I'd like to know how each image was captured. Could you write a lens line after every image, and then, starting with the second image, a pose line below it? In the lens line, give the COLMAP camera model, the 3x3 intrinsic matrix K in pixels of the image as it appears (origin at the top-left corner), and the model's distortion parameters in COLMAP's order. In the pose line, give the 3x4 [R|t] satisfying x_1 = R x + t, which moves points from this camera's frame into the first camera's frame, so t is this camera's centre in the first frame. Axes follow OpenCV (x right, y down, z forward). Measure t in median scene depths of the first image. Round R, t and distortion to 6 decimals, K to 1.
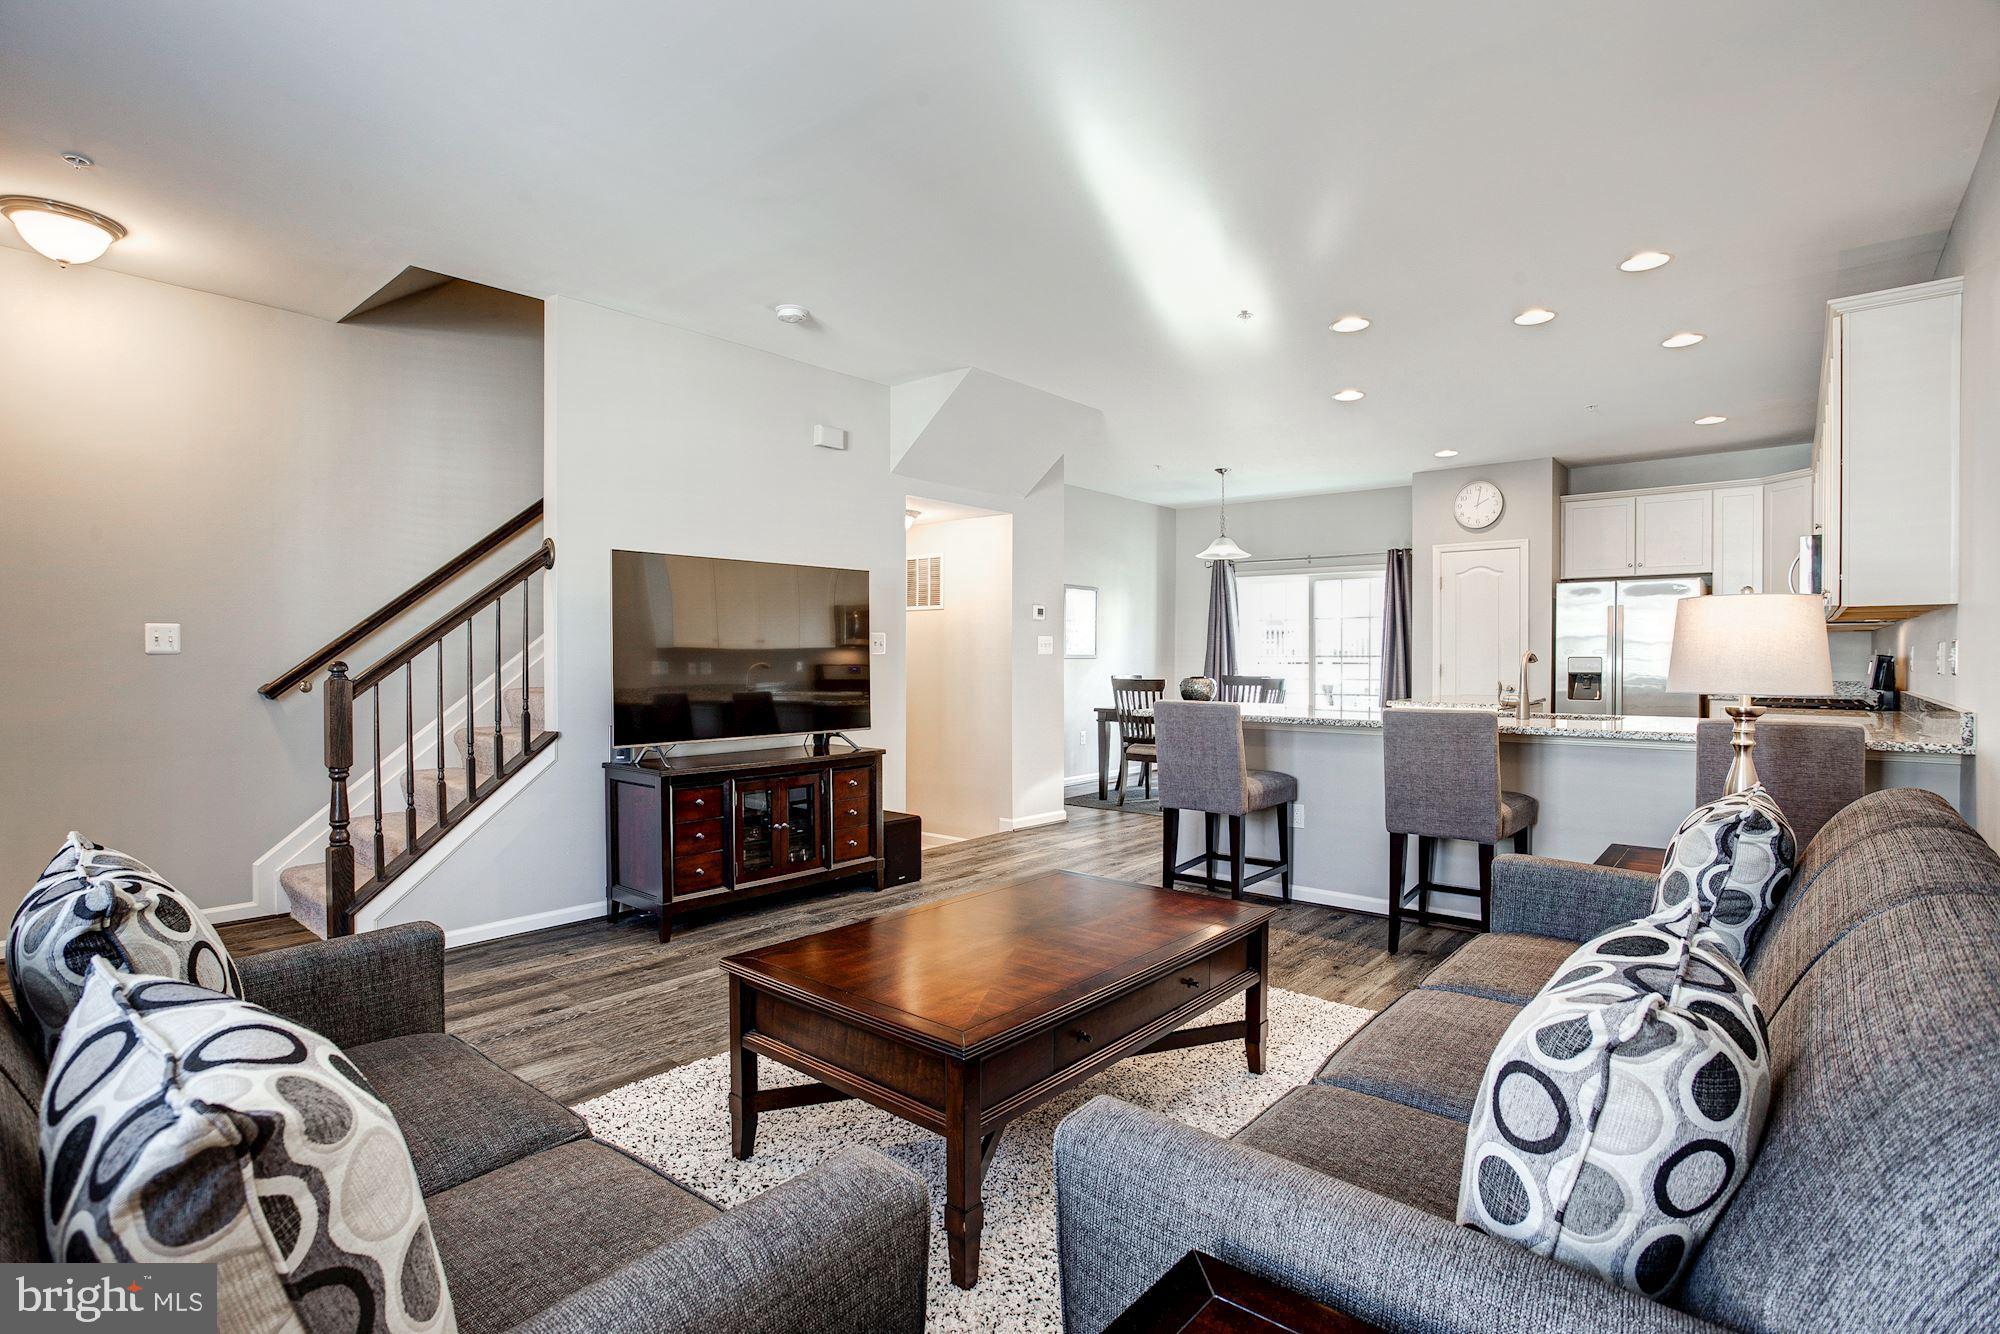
lens RADIAL K [[992.8, 0, 1000.6], [0, 992.8, 672.1], [0, 0, 1]] dist [-0.052671, 0.021925]
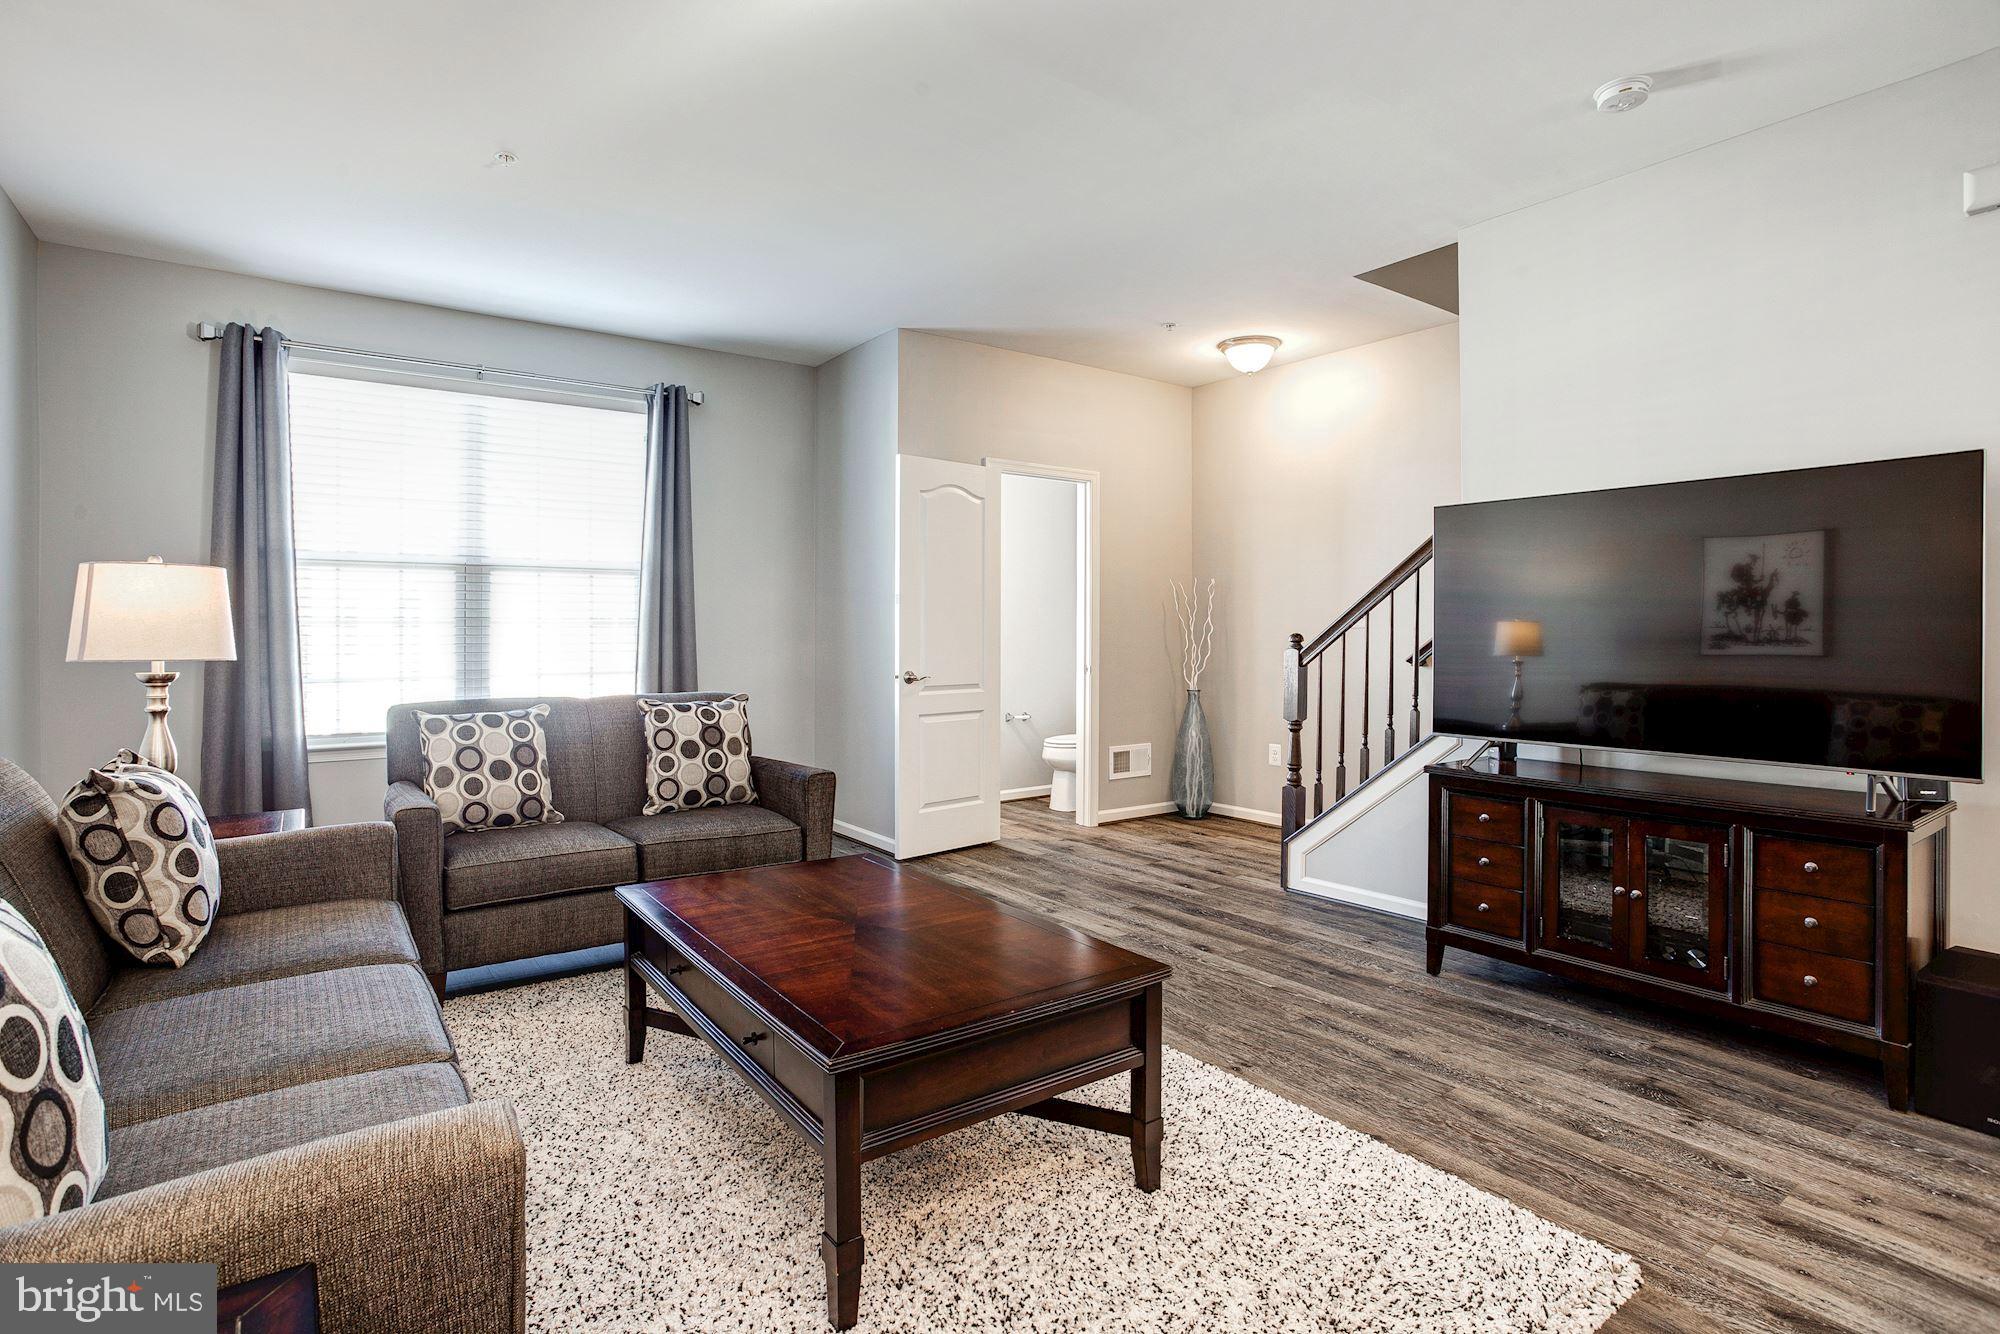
lens RADIAL K [[992.8, 0, 974.7], [0, 992.8, 634.8], [0, 0, 1]] dist [-0.052671, 0.021925]
pose [[-0.266132, 0.001389, -0.963935, 0.306219], [-0.015295, 0.999867, 0.005664, -0.005110], [0.963815, 0.016251, -0.266076, 0.466393]]
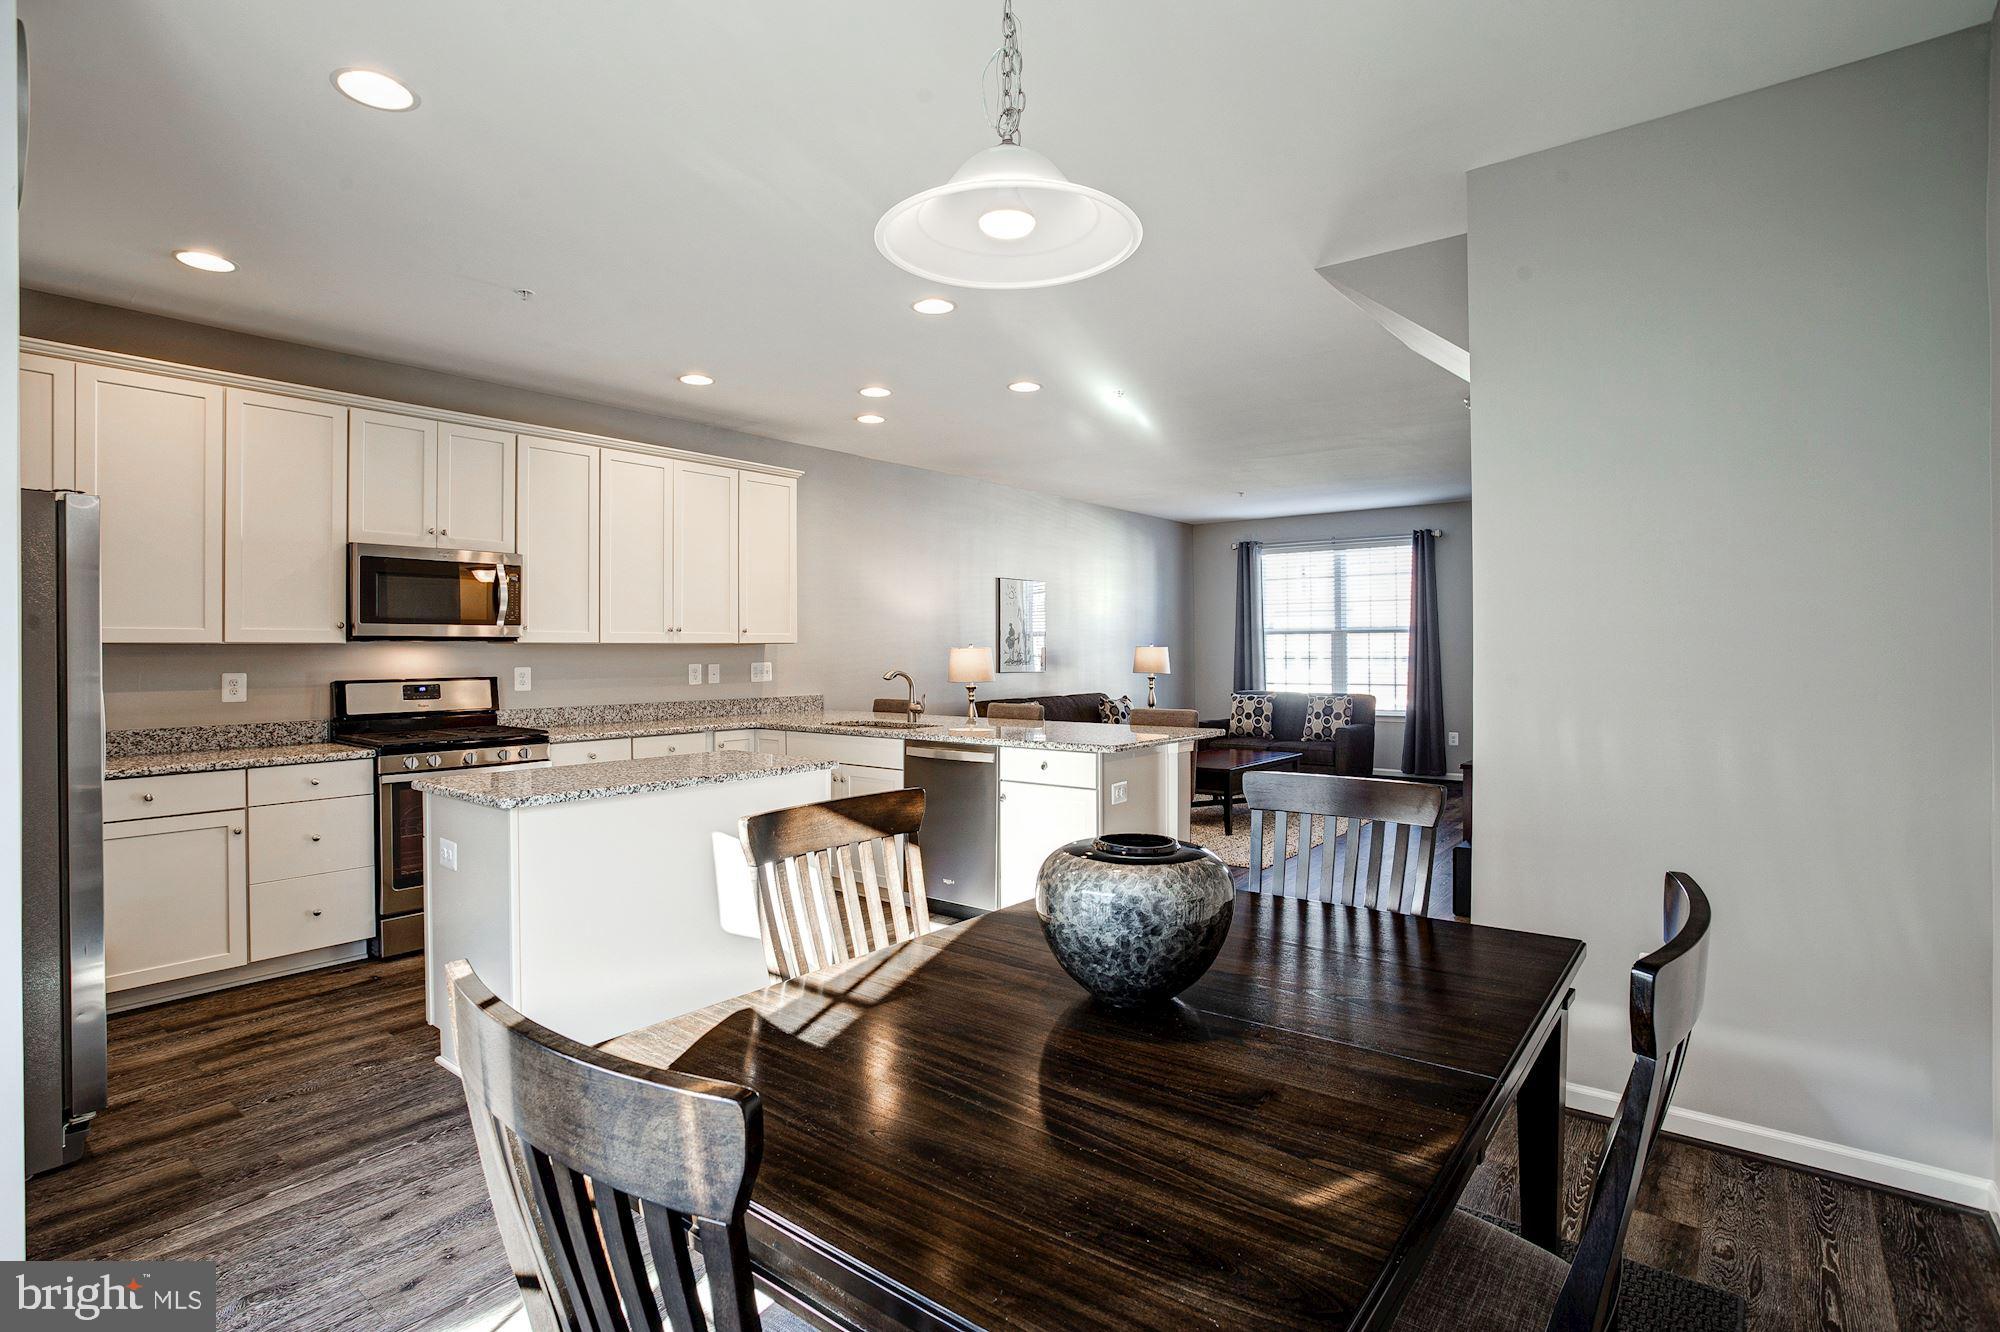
lens RADIAL K [[992.8, 0, 979.3], [0, 992.8, 641.4], [0, 0, 1]] dist [-0.052671, 0.021925]
pose [[-0.999949, 0.003250, 0.009550, 0.255233], [0.003342, 0.999948, 0.009628, -0.043149], [-0.009518, 0.009659, -0.999908, 1.370086]]
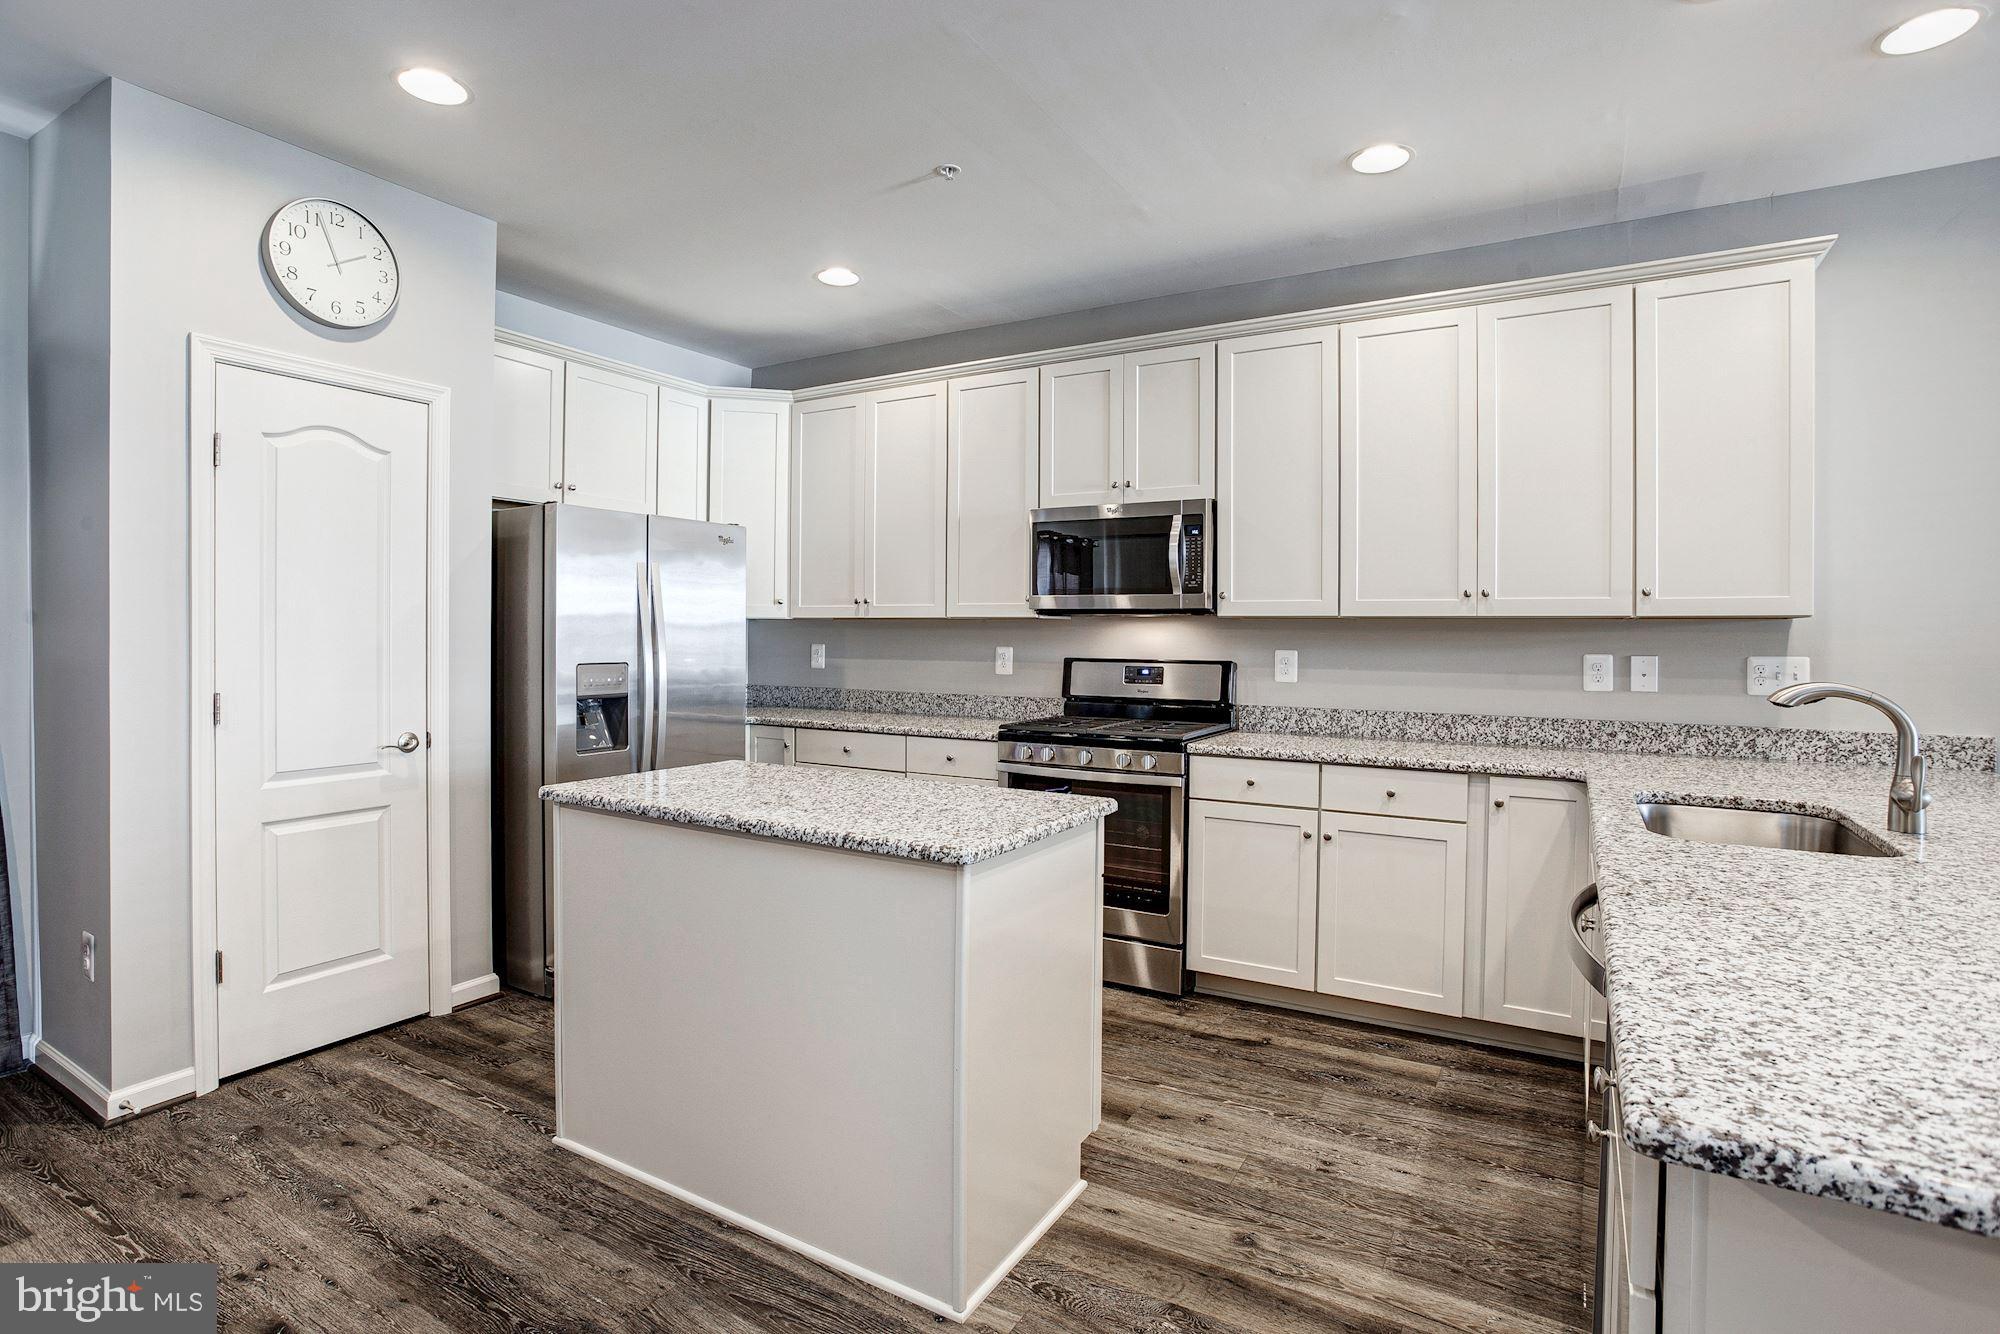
lens RADIAL K [[992.8, 0, 999.1], [0, 992.8, 652.2], [0, 0, 1]] dist [-0.052671, 0.021925]
pose [[-0.149974, -0.019940, 0.988489, 0.085784], [0.008218, 0.999737, 0.021414, -0.029973], [-0.988656, 0.011335, -0.149770, 0.878026]]
